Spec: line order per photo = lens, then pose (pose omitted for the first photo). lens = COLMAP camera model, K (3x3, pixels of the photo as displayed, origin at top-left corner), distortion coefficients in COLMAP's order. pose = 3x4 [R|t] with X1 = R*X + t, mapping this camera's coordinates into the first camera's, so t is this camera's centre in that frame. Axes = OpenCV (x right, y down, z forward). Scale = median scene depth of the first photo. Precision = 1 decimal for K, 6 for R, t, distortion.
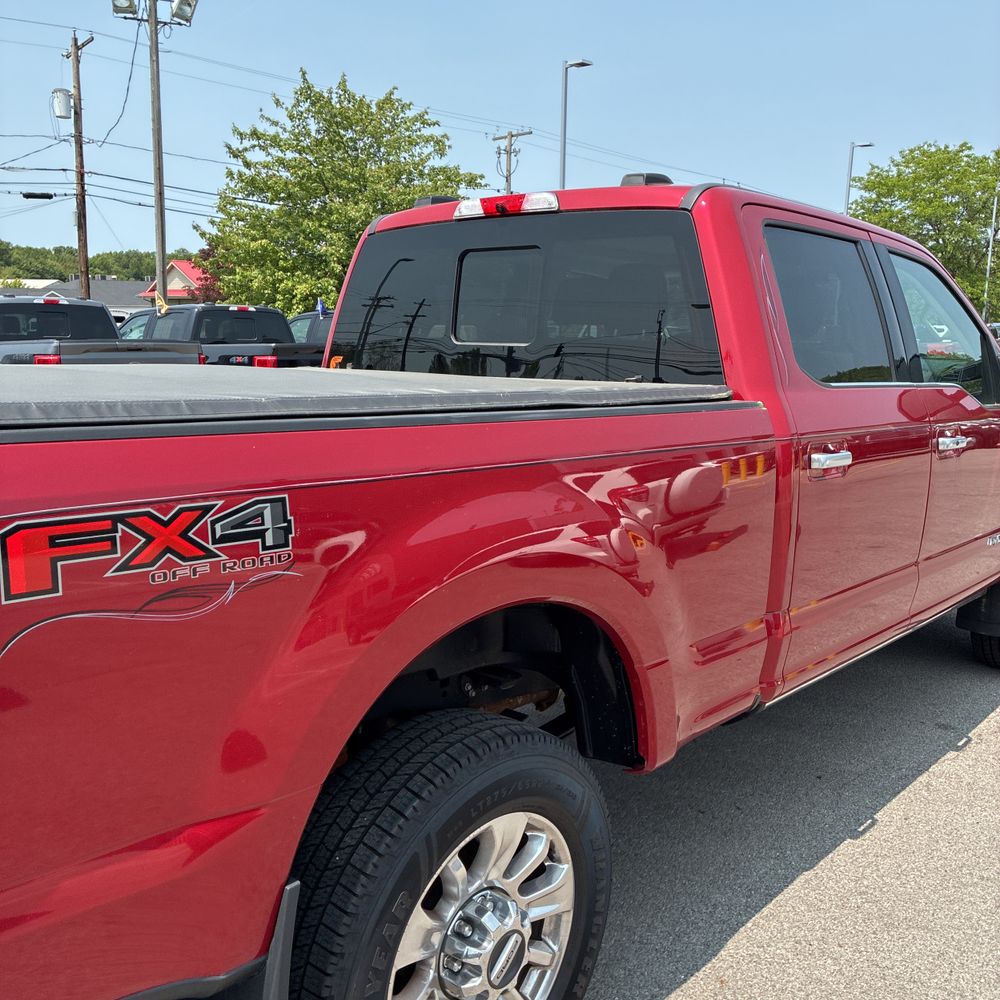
lens RADIAL K [[995.5, 0, 505.6], [0, 995.5, 499.1], [0, 0, 1]] dist [0.020699, 0.003651]
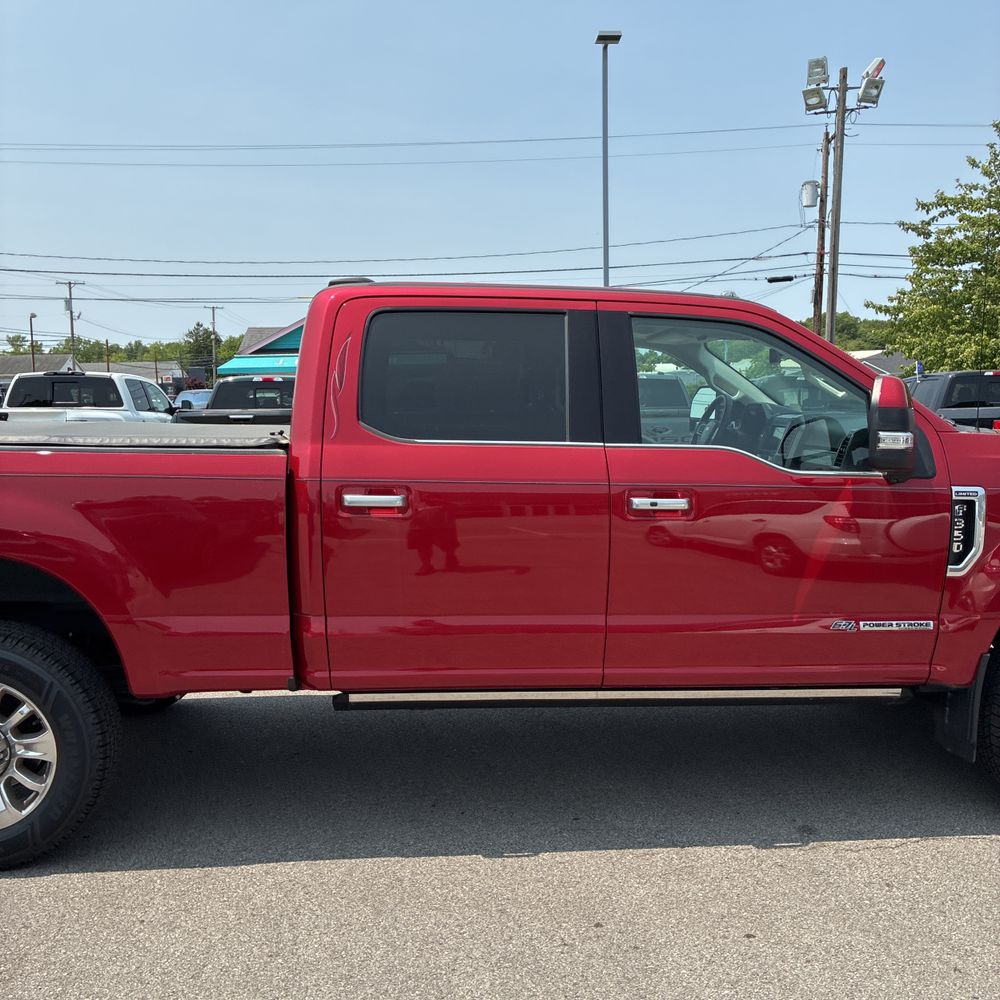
lens RADIAL K [[1013.8, 0, 540.9], [0, 1013.8, 489.3], [0, 0, 1]] dist [0.021315, 0.015038]
pose [[0.730775, 0.043380, -0.681238, 0.167813], [-0.095833, 0.994615, -0.039466, -0.002532], [0.675858, 0.094126, 0.730997, 0.029669]]
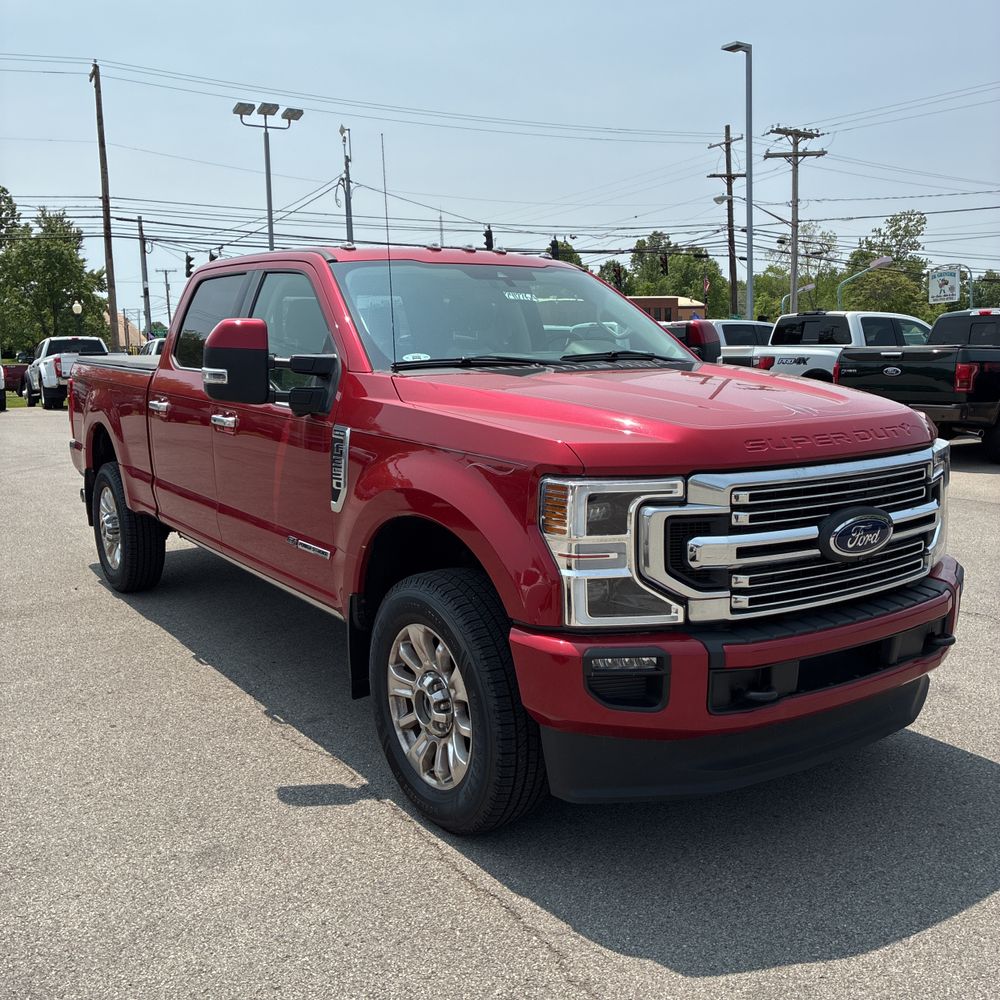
lens RADIAL K [[1021.4, 0, 500.0], [0, 1021.4, 500.0], [0, 0, 1]] dist [0.028459, -0.001364]
pose [[-0.234754, 0.134093, -0.962762, 0.262464], [-0.148531, 0.973860, 0.171856, -0.037198], [0.960640, 0.183344, -0.208700, 0.262217]]
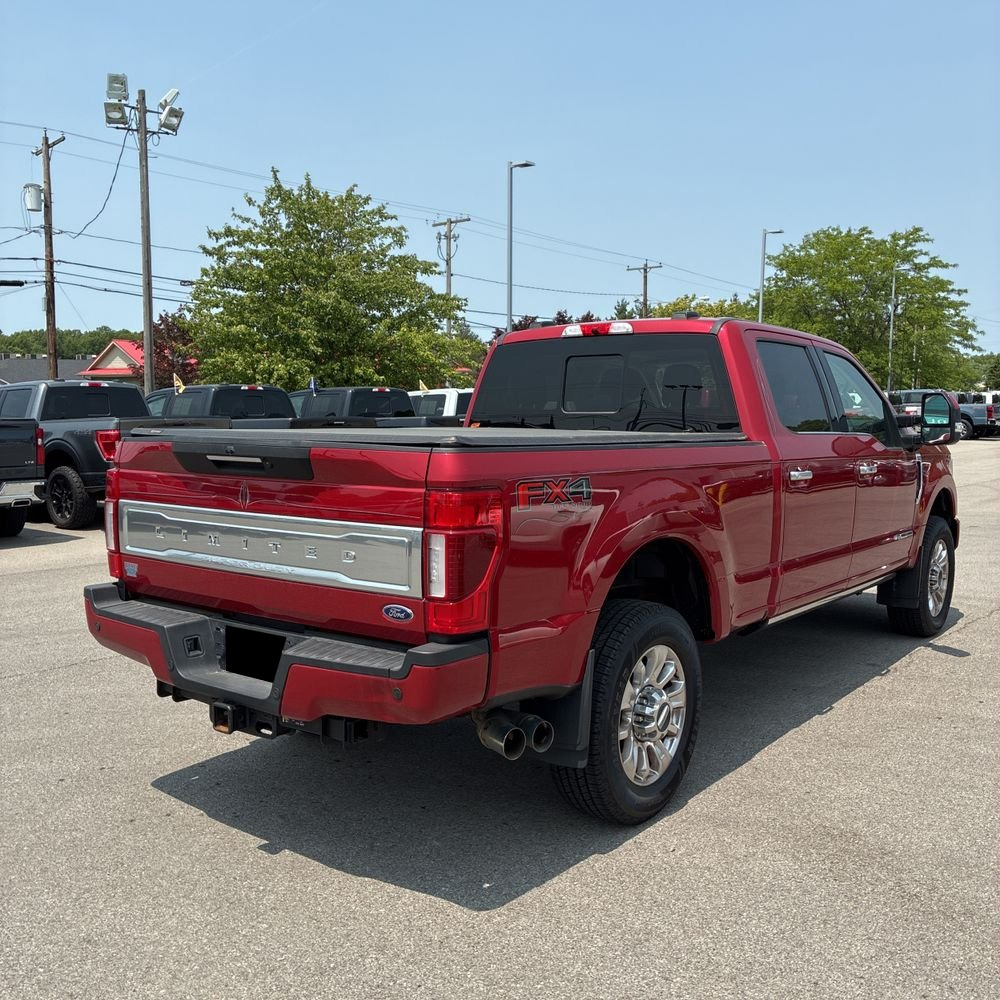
lens RADIAL K [[993.0, 0, 500.0], [0, 993.0, 500.0], [0, 0, 1]] dist [0.014741, 0.021140]
pose [[0.997582, -0.021255, 0.066164, -0.039797], [0.025812, 0.997297, -0.068796, 0.013897], [-0.064523, 0.070338, 0.995434, -0.087736]]
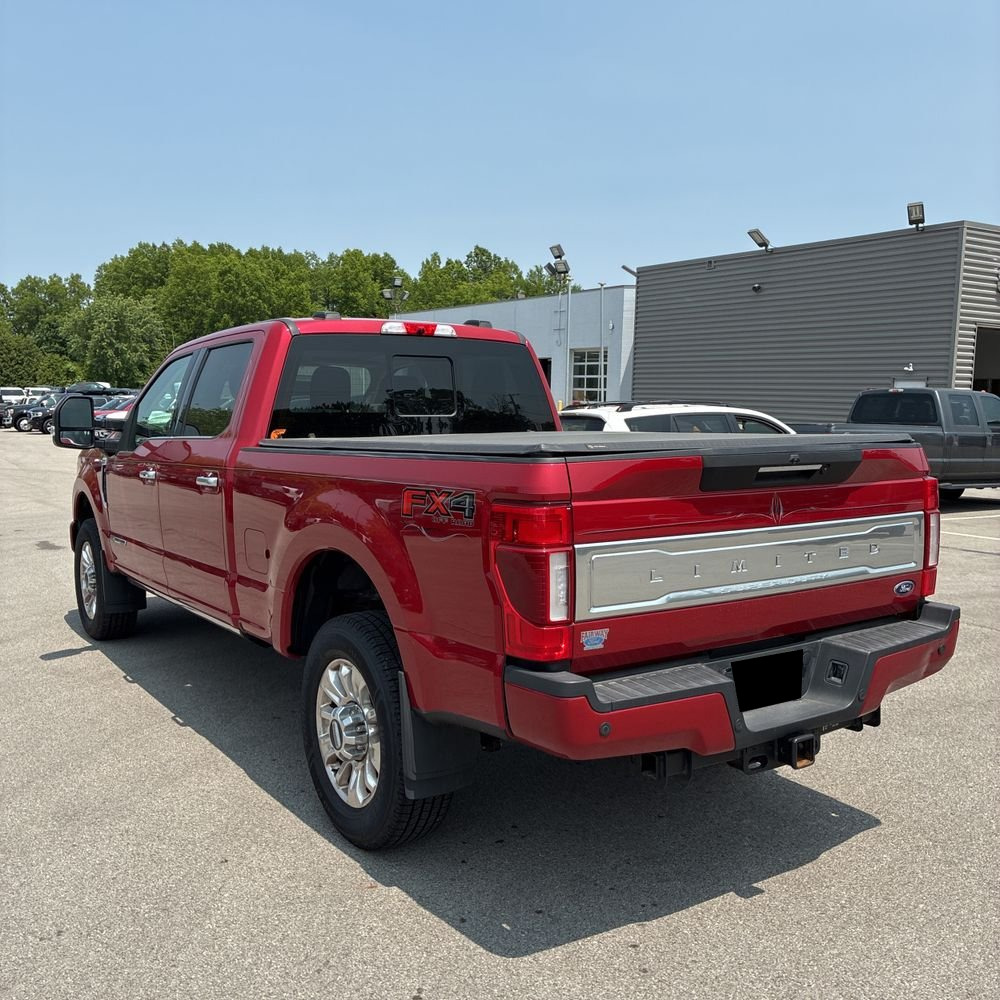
lens RADIAL K [[1020.9, 0, 496.3], [0, 1020.9, 517.2], [0, 0, 1]] dist [0.015124, 0.009219]
pose [[0.236099, -0.110447, 0.965432, -0.223708], [0.156155, 0.984920, 0.074488, -0.015026], [-0.959100, 0.133170, 0.249785, 0.075273]]
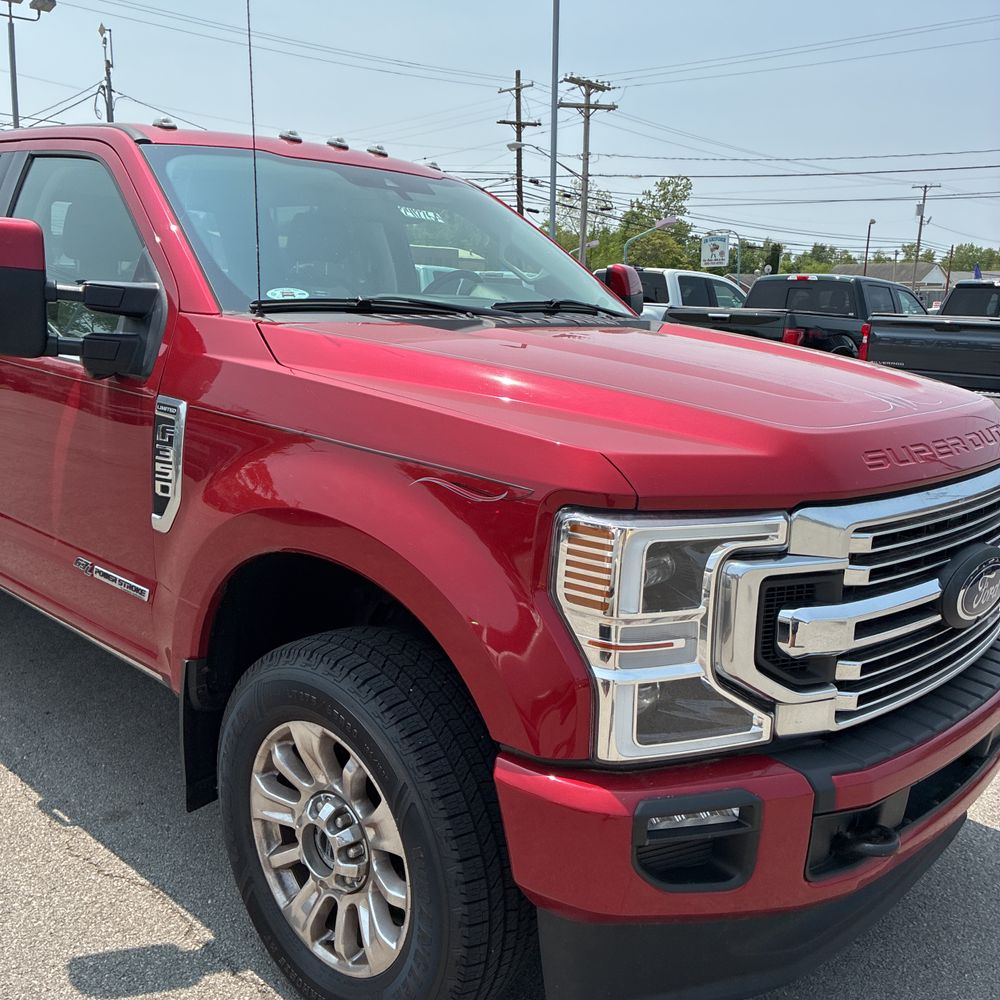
lens RADIAL K [[1020.9, 0, 496.3], [0, 1020.9, 517.2], [0, 0, 1]] dist [0.015124, 0.009219]
pose [[-0.026763, 0.197949, -0.979847, 0.210958], [-0.197390, 0.959852, 0.199301, -0.032297], [0.979960, 0.198746, 0.013385, 0.234077]]
